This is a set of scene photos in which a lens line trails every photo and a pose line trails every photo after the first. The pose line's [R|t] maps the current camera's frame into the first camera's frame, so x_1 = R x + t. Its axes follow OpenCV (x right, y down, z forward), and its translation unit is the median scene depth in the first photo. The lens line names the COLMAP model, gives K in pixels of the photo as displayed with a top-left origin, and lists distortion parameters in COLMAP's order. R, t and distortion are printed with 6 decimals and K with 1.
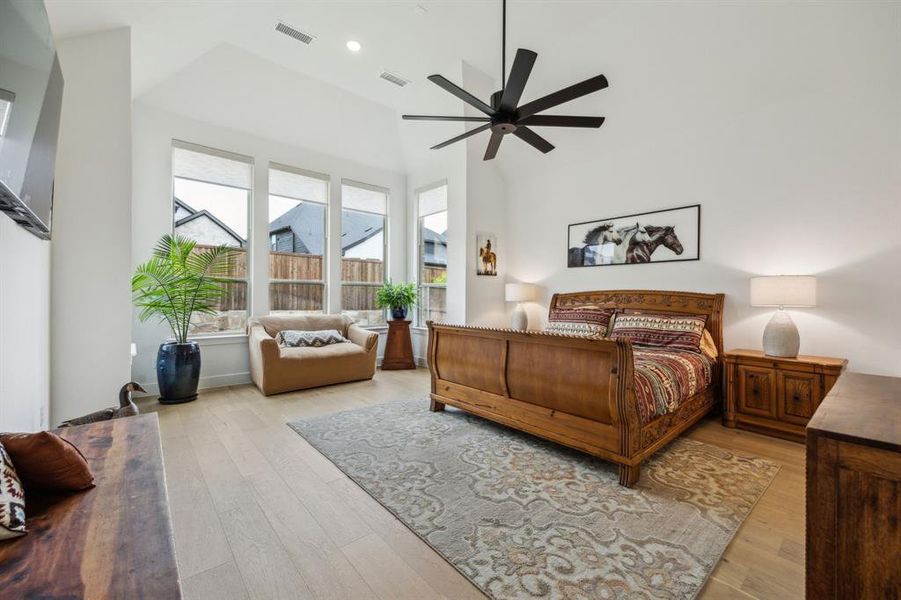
lens RADIAL K [[367.7, 0, 446.6], [0, 367.7, 299.9], [0, 0, 1]] dist [0.003178, 0.000067]
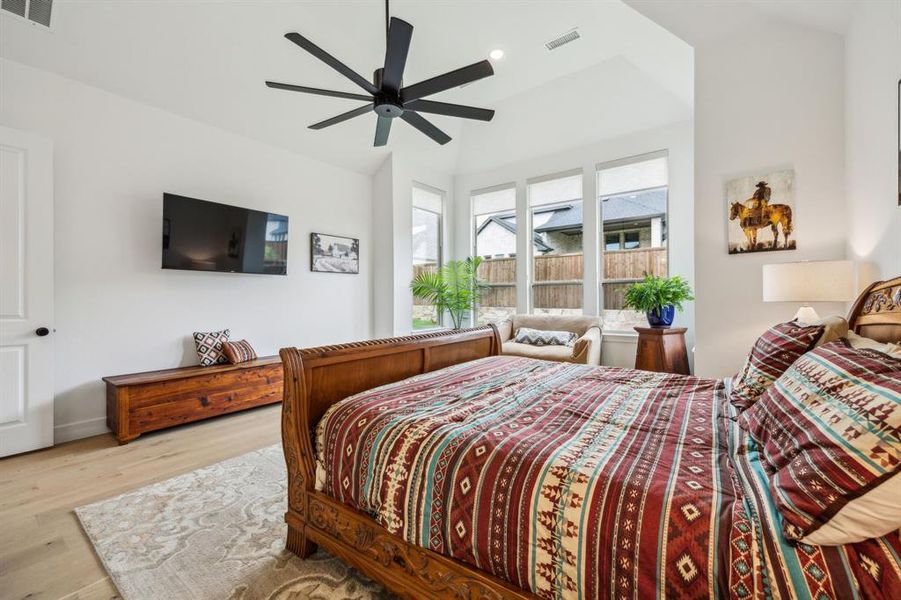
lens RADIAL K [[367.7, 0, 449.0], [0, 367.7, 302.9], [0, 0, 1]] dist [0.003178, 0.000067]
pose [[0.222209, 0.003370, -0.974993, 0.525479], [0.002807, 0.999988, 0.004096, 0.001762], [0.974995, -0.003647, 0.222197, 0.465945]]
